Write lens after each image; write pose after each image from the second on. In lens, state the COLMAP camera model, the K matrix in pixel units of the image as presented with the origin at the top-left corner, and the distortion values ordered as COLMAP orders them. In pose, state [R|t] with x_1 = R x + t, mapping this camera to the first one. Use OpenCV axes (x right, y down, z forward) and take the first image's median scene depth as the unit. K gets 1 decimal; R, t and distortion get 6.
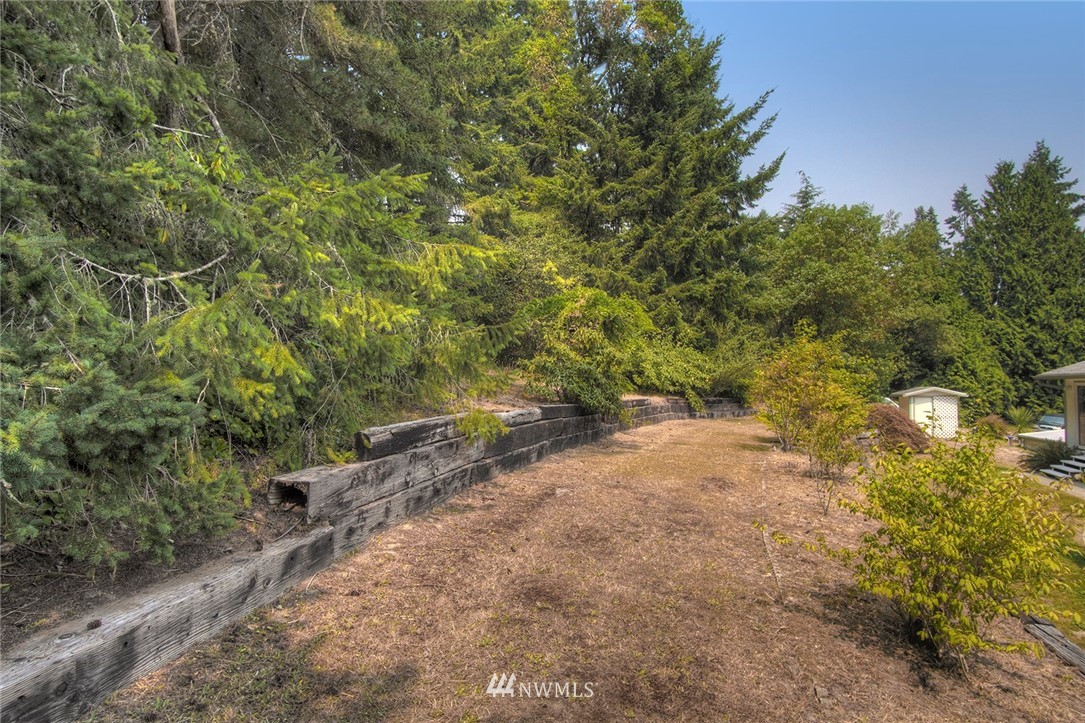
lens RADIAL K [[583.6, 0, 543.2], [0, 583.6, 360.9], [0, 0, 1]] dist [-0.031332, 0.004901]
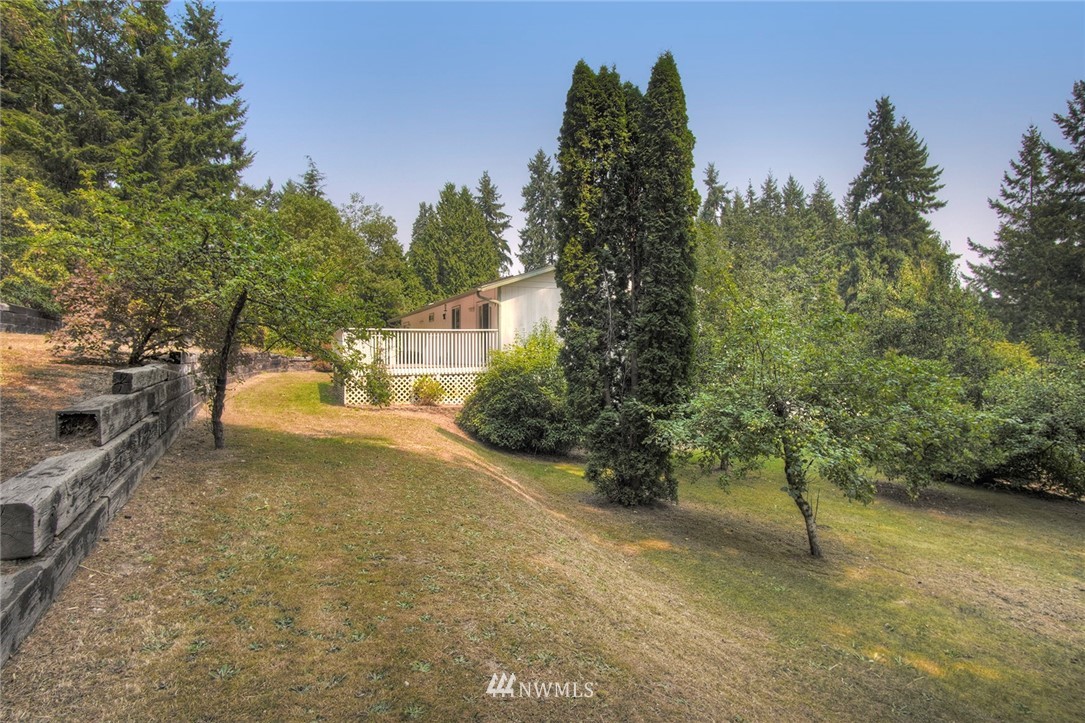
lens RADIAL K [[583.6, 0, 535.9], [0, 583.6, 360.7], [0, 0, 1]] dist [-0.031332, 0.004901]
pose [[0.740159, -0.001552, 0.672430, 0.005842], [-0.035111, 0.998544, 0.040951, 0.045903], [-0.671515, -0.053920, 0.739027, -0.457543]]
